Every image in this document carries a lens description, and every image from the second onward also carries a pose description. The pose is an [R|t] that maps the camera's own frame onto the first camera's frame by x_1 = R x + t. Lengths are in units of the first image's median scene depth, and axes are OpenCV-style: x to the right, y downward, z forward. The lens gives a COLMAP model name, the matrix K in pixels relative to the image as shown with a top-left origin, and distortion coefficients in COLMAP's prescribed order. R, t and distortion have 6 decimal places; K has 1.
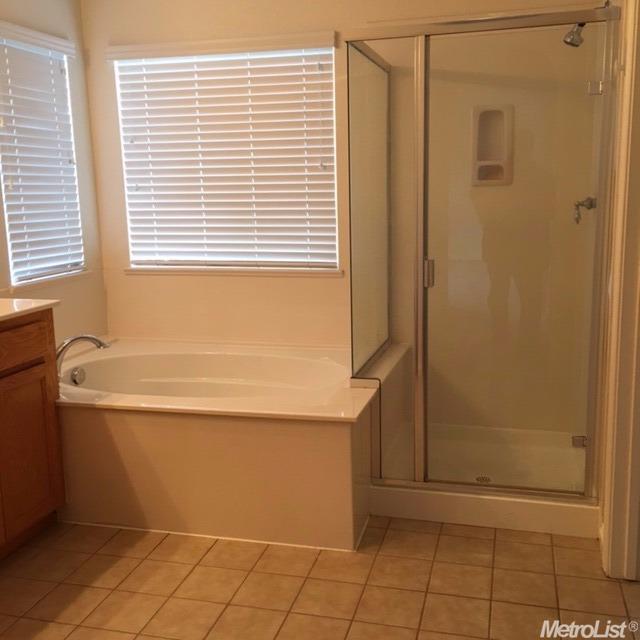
lens RADIAL K [[734.1, 0, 320.1], [0, 734.1, 319.4], [0, 0, 1]] dist [0.066223, 0.000000]
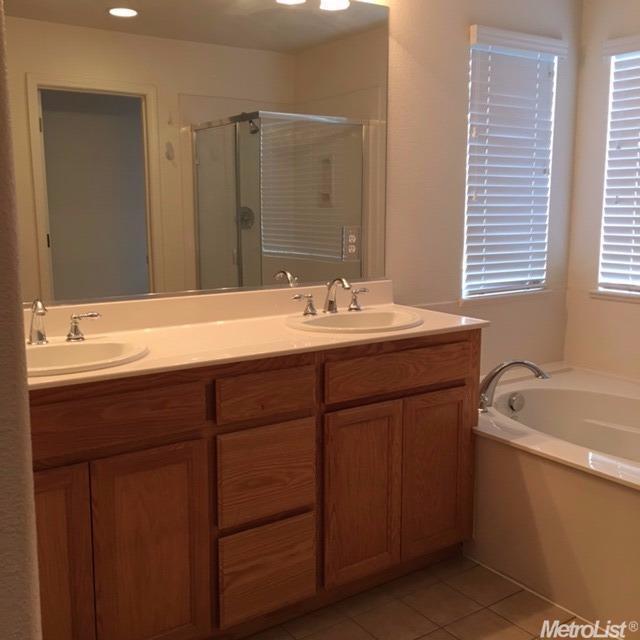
lens RADIAL K [[734.1, 0, 320.5], [0, 734.1, 319.2], [0, 0, 1]] dist [0.066223, 0.000000]
pose [[0.779963, 0.121671, -0.613884, 0.036507], [-0.131098, 0.990920, 0.029834, -0.021857], [0.611940, 0.057210, 0.788833, 0.115694]]
